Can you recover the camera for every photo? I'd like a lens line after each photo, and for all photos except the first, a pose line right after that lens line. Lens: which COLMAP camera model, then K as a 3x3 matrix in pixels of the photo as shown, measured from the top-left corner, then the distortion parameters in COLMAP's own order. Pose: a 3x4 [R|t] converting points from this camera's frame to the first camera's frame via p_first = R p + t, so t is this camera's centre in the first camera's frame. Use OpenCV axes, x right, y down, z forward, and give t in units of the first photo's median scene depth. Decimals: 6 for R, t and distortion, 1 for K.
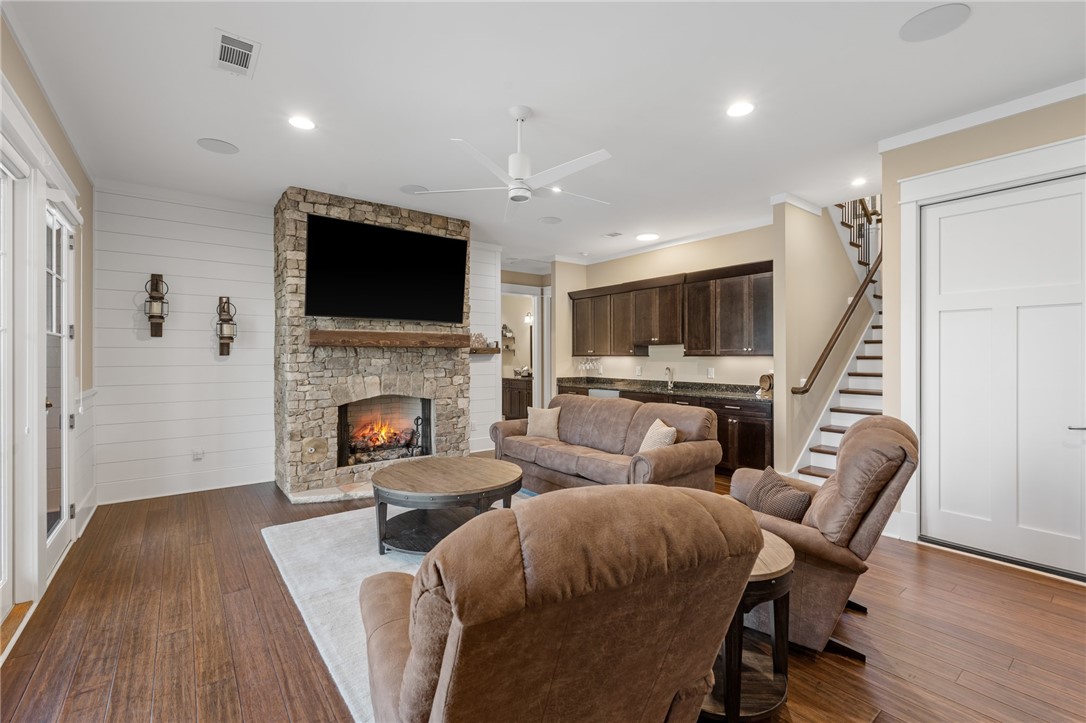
lens RADIAL K [[469.1, 0, 541.2], [0, 469.1, 357.2], [0, 0, 1]] dist [-0.009041, 0.000426]
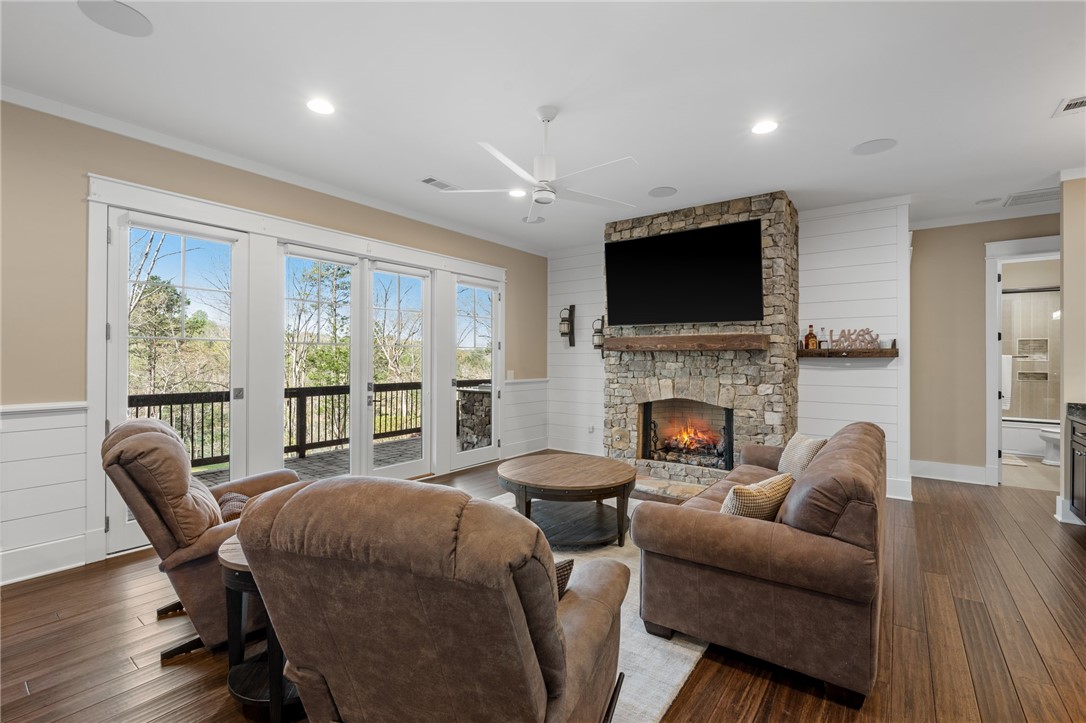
lens RADIAL K [[469.1, 0, 539.5], [0, 469.1, 358.9], [0, 0, 1]] dist [-0.009041, 0.000426]
pose [[0.282401, 0.001900, -0.959294, 0.544700], [-0.007308, 0.999973, -0.000171, -0.001863], [0.959268, 0.007059, 0.282408, 0.423976]]
